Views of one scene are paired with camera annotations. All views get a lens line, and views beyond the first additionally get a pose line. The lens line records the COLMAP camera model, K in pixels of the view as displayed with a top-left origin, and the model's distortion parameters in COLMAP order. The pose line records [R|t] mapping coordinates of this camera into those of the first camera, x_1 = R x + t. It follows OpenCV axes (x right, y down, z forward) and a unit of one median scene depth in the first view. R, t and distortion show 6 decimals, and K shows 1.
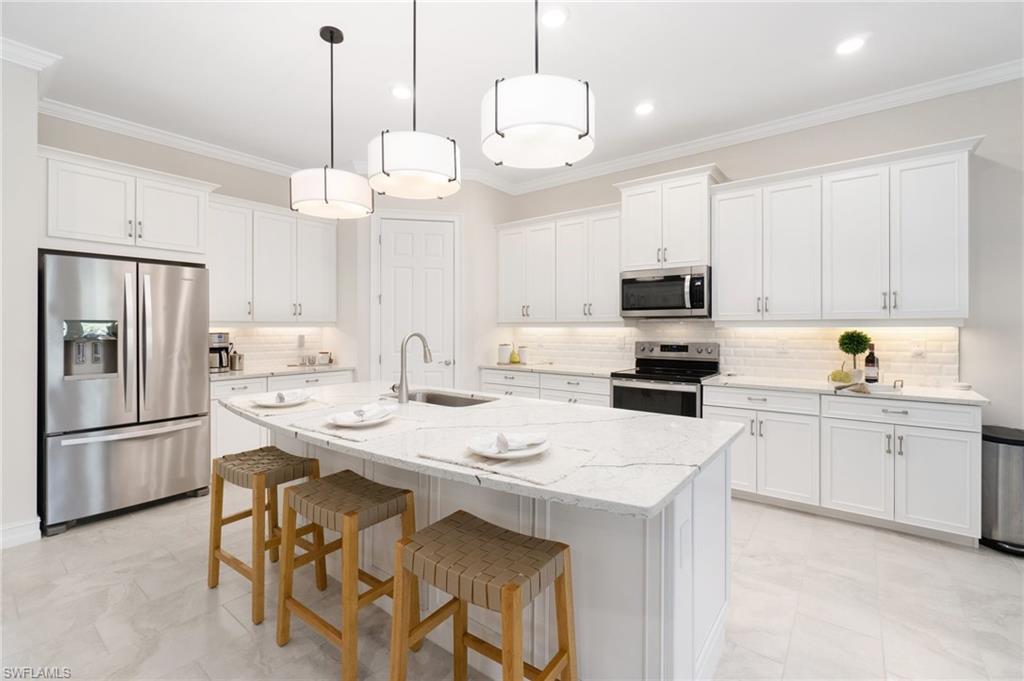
lens RADIAL K [[446.9, 0, 506.1], [0, 446.9, 325.3], [0, 0, 1]] dist [-0.002395, -0.000394]
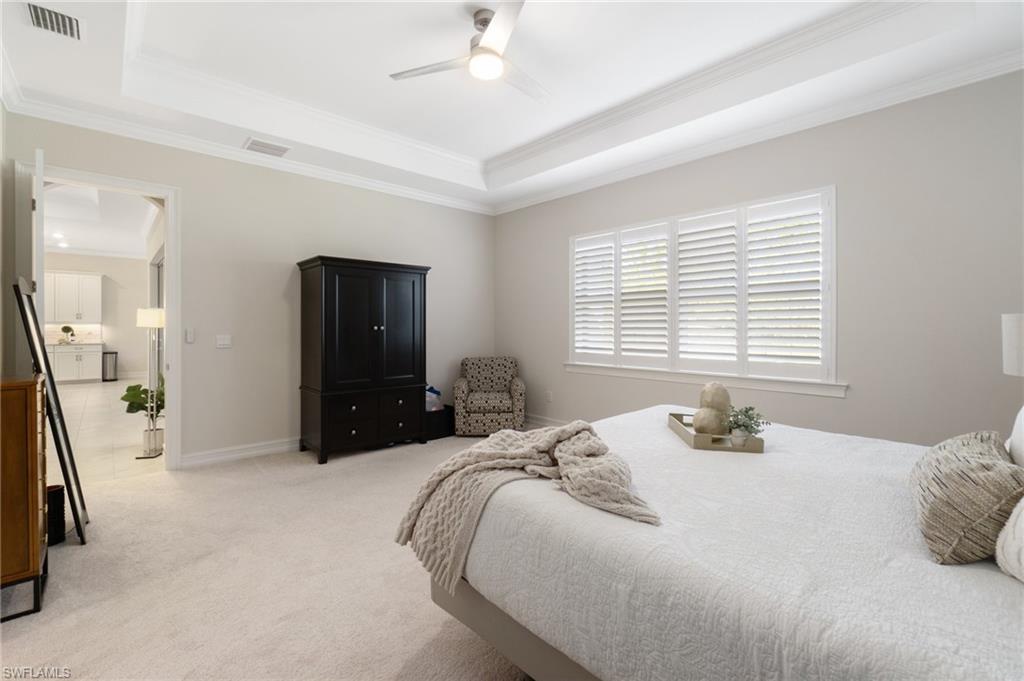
lens RADIAL K [[446.9, 0, 506.1], [0, 446.9, 325.3], [0, 0, 1]] dist [-0.002395, -0.000394]
pose [[0.174569, 0.001359, 0.984644, -1.498496], [-0.003519, 0.999994, -0.000756, 0.001842], [-0.984639, -0.003333, 0.174572, -2.196322]]
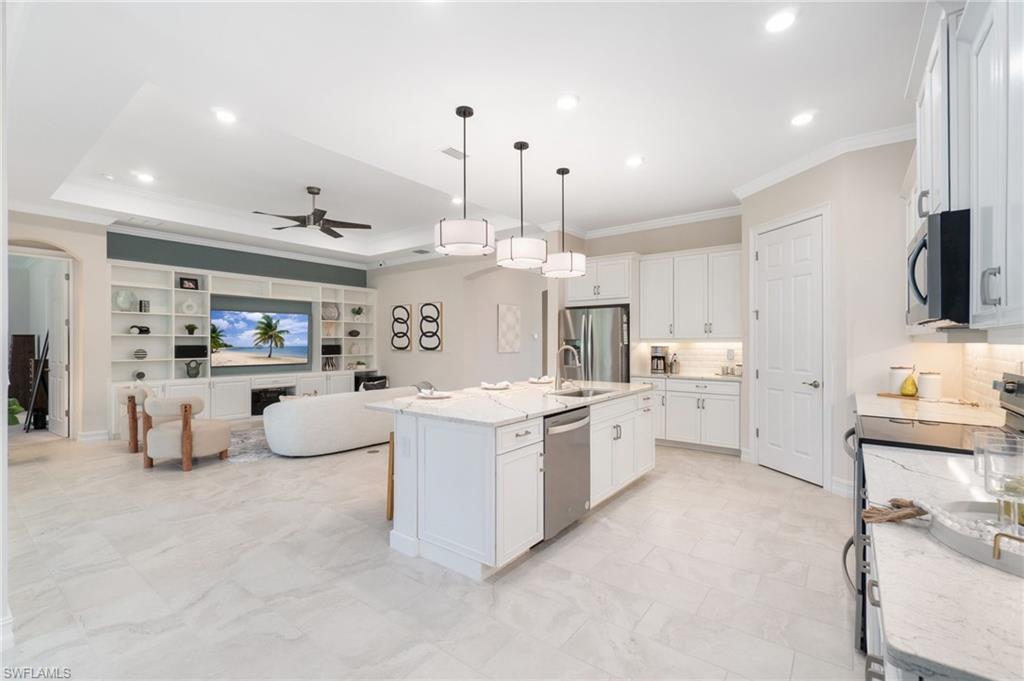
lens RADIAL K [[446.6, 0, 508.8], [0, 446.6, 339.8], [0, 0, 1]] dist [-0.000367, 0.000067]
pose [[0.016411, -0.005403, -0.999851, 0.905659], [0.006790, 0.999963, -0.005293, -0.000109], [0.999842, -0.006702, 0.016447, 0.524089]]
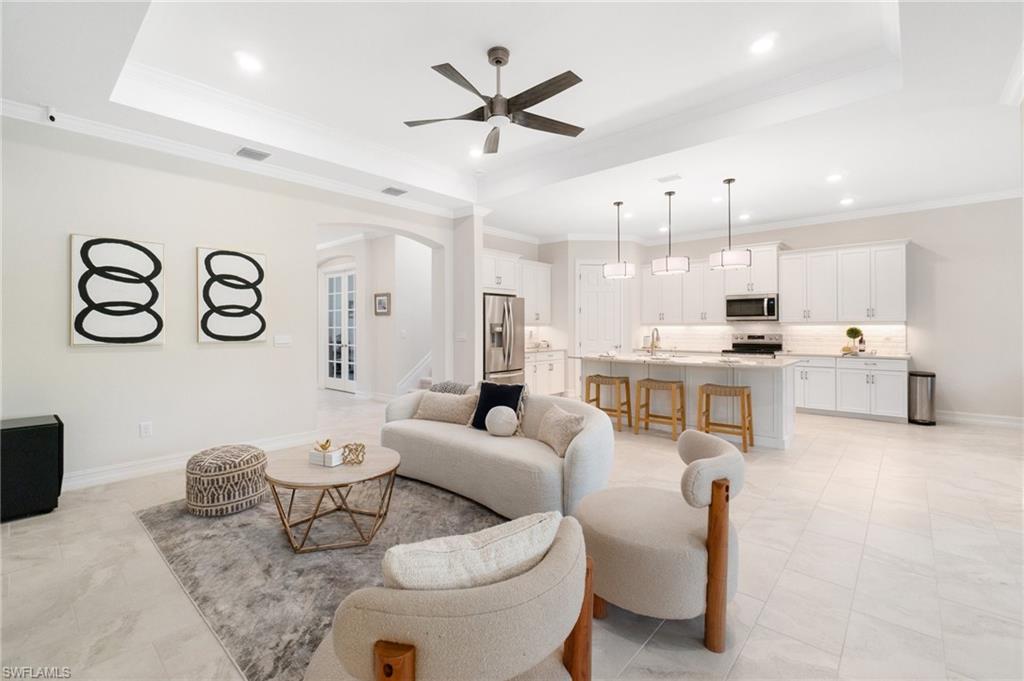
lens RADIAL K [[446.9, 0, 506.1], [0, 446.9, 325.3], [0, 0, 1]] dist [-0.002395, -0.000394]
pose [[0.997595, -0.003694, -0.069208, -0.570332], [0.003730, 0.999993, 0.000386, -0.001879], [0.069206, -0.000643, 0.997602, -0.982511]]
